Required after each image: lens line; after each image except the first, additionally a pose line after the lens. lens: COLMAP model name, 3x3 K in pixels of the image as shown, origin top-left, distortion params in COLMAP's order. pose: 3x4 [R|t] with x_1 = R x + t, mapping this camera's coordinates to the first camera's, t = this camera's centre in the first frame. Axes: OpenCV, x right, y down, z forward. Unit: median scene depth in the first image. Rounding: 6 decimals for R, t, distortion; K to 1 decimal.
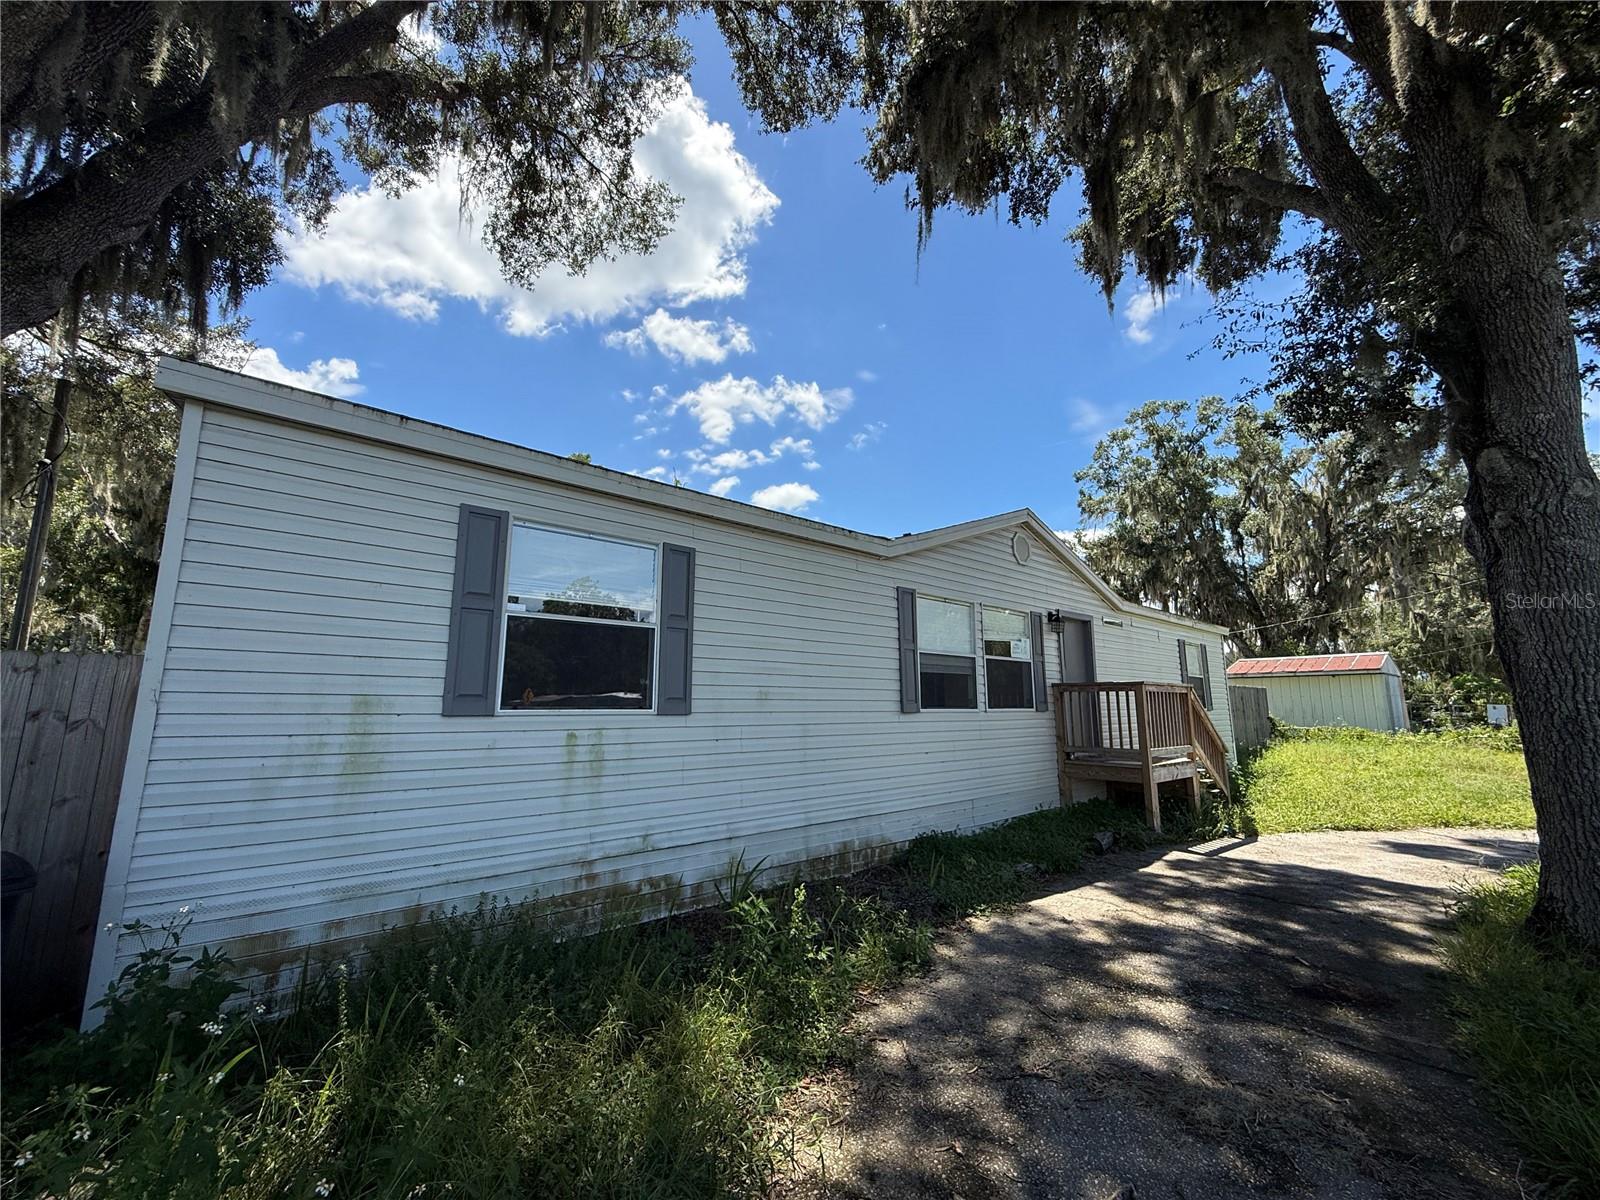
lens RADIAL K [[637.7, 0, 805.4], [0, 637.7, 600.8], [0, 0, 1]] dist [0.012939, -0.000042]
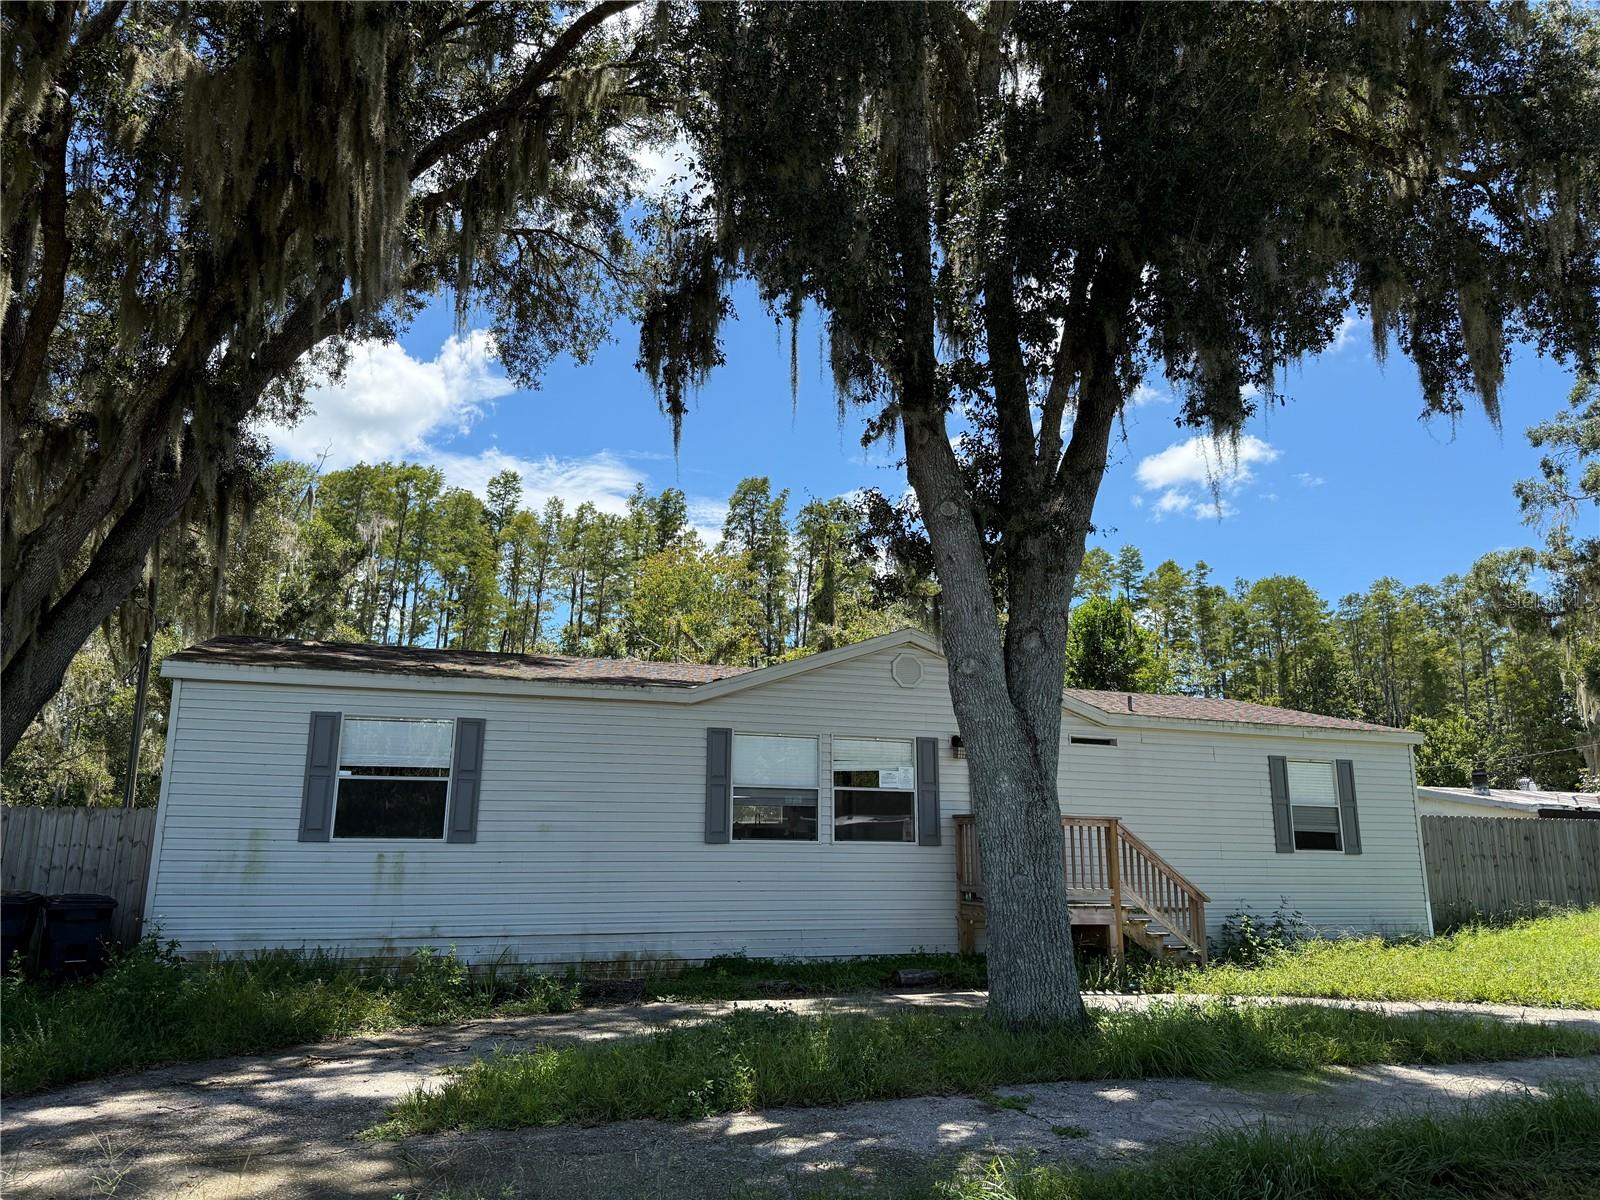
lens RADIAL K [[1108.0, 0, 800.4], [0, 1108.0, 597.1], [0, 0, 1]] dist [0.050007, -0.019073]
pose [[0.933841, -0.069883, -0.350796, 1.275064], [0.050091, 0.996615, -0.065192, -0.147891], [0.354164, 0.043307, 0.934180, -0.961434]]
